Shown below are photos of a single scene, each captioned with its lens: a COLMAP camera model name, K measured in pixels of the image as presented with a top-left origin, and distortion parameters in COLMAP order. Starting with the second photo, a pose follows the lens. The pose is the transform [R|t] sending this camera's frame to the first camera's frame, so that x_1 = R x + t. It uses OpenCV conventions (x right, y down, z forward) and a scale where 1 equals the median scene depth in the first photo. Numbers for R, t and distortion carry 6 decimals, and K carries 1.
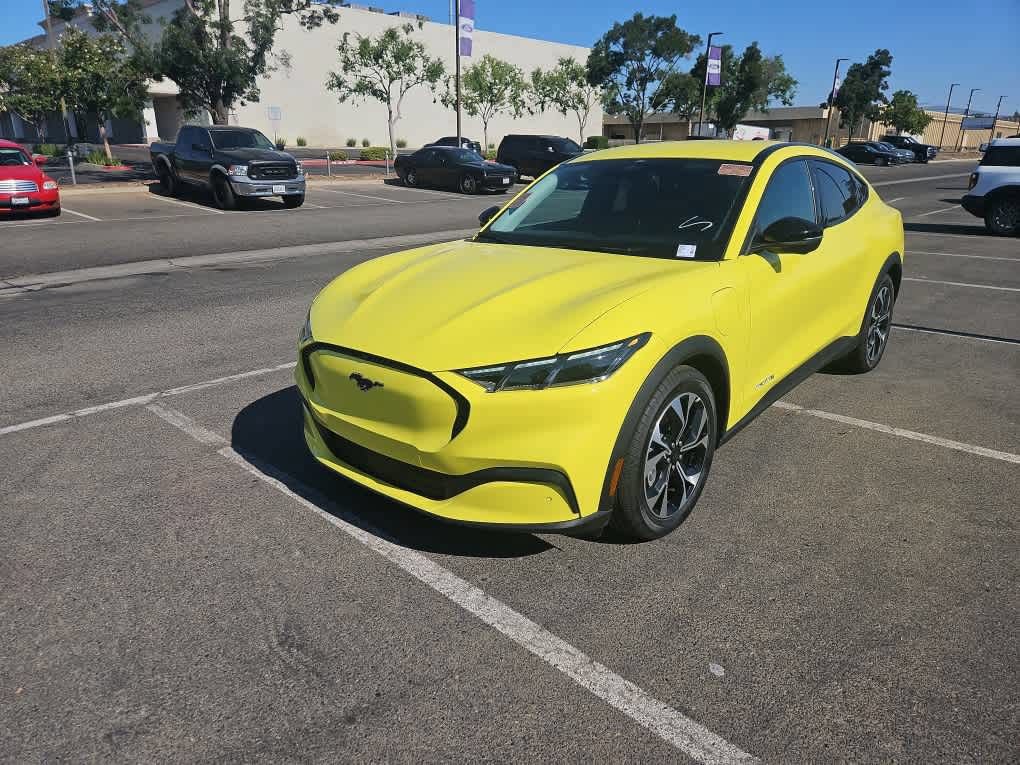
lens RADIAL K [[703.7, 0, 504.0], [0, 703.7, 378.9], [0, 0, 1]] dist [0.065089, -0.063326]
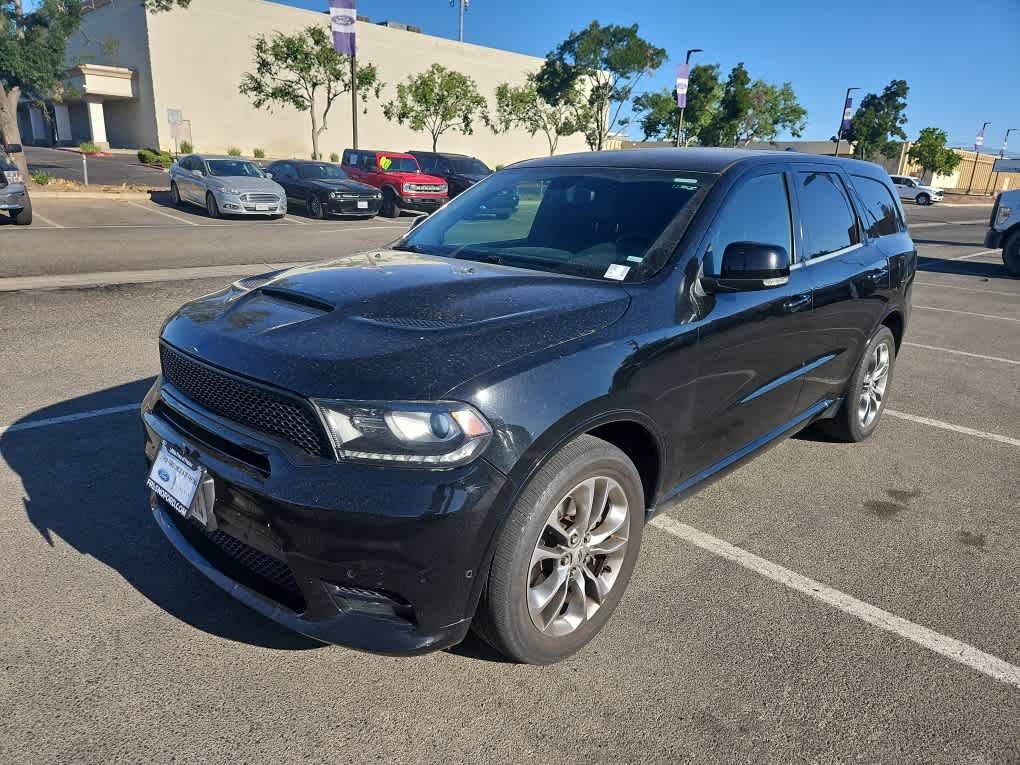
lens RADIAL K [[703.7, 0, 504.3], [0, 703.7, 383.4], [0, 0, 1]] dist [0.065089, -0.063326]
pose [[0.997725, 0.055062, -0.038906, 0.132318], [-0.055966, 0.998178, -0.022536, -0.043863], [0.037595, 0.024662, 0.998989, 0.133884]]
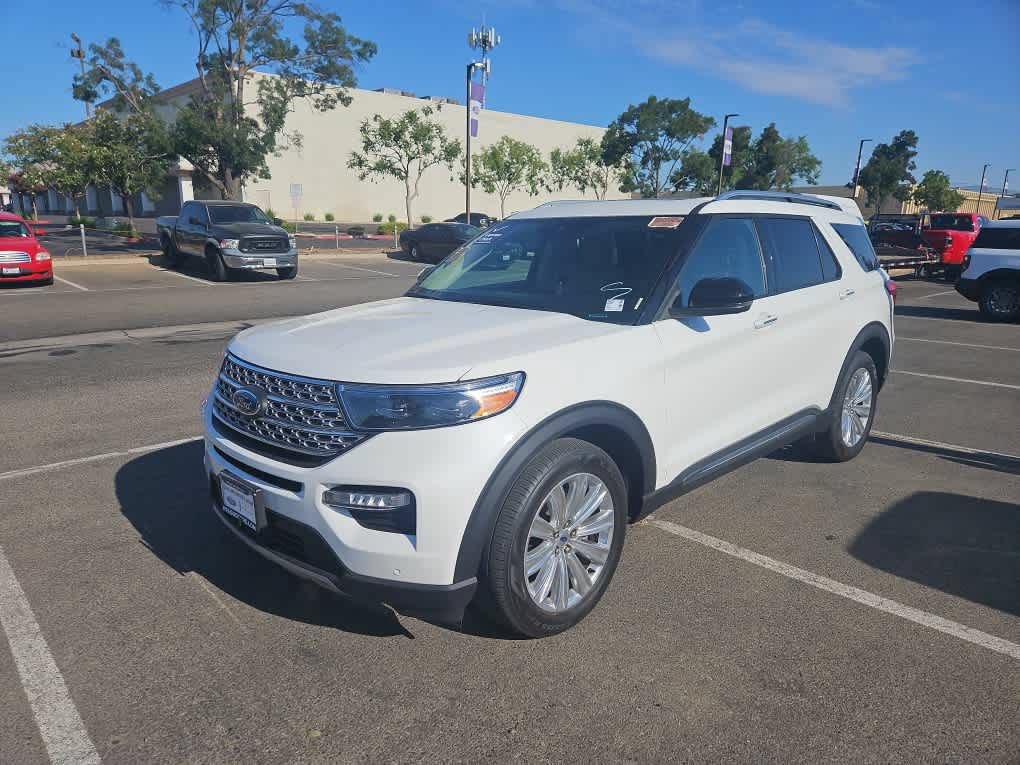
lens RADIAL K [[703.7, 0, 493.0], [0, 703.7, 391.4], [0, 0, 1]] dist [0.065089, -0.063326]
pose [[0.997992, 0.022386, -0.059256, 0.030633], [-0.027150, 0.996357, -0.080848, -0.004478], [0.057231, 0.082295, 0.994963, 0.011258]]
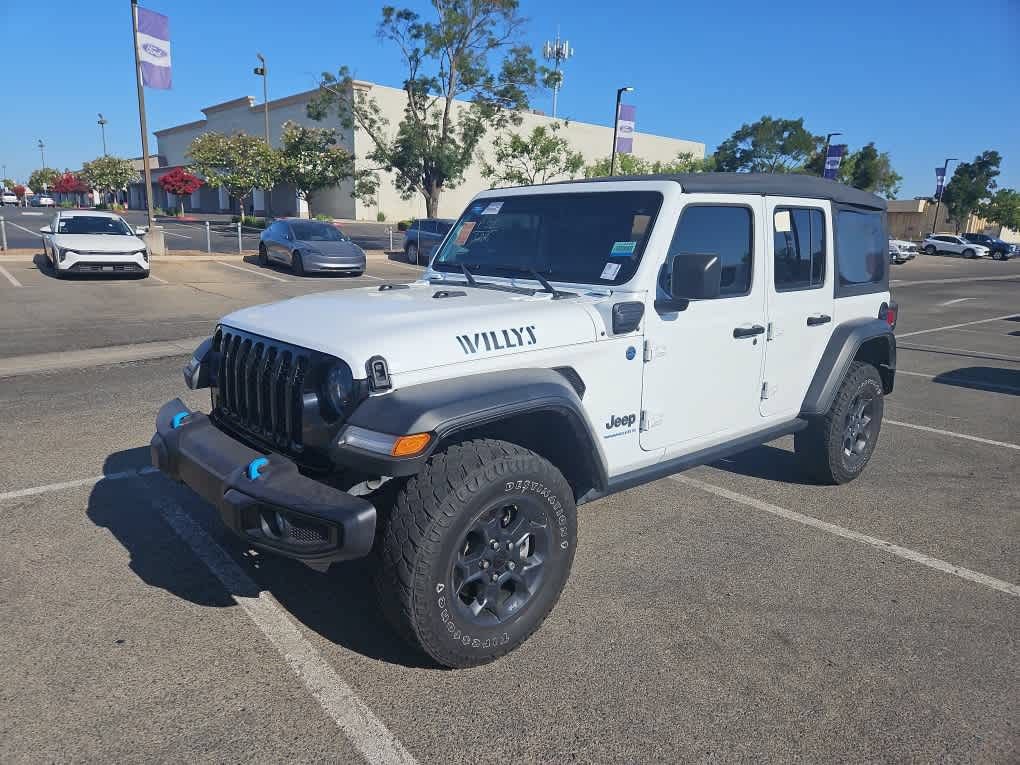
lens RADIAL K [[703.7, 0, 500.6], [0, 703.7, 387.8], [0, 0, 1]] dist [0.065089, -0.063326]
pose [[0.994000, 0.054446, -0.094865, -0.090852], [-0.063063, 0.993912, -0.090342, 0.028486], [0.089369, 0.095783, 0.991382, -0.085809]]
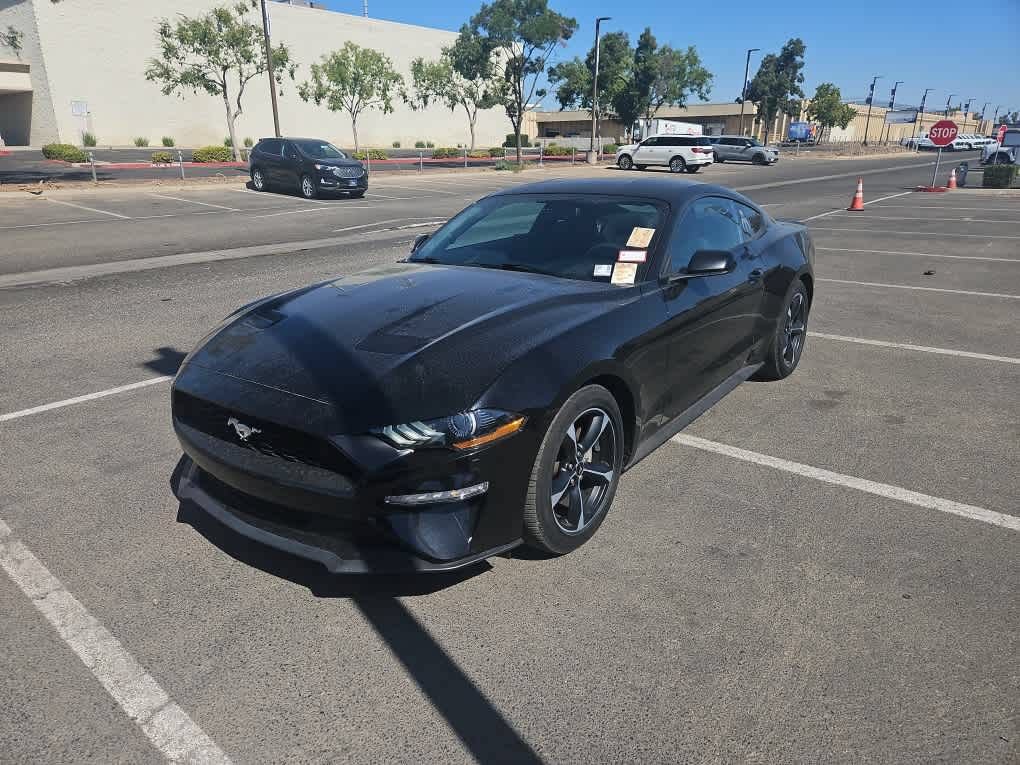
lens RADIAL K [[703.7, 0, 507.0], [0, 703.7, 378.1], [0, 0, 1]] dist [0.065089, -0.063326]
pose [[0.997871, -0.029255, 0.058294, 0.120874], [0.029217, 0.999572, 0.001509, -0.037358], [-0.058313, 0.000198, 0.998298, 0.117343]]
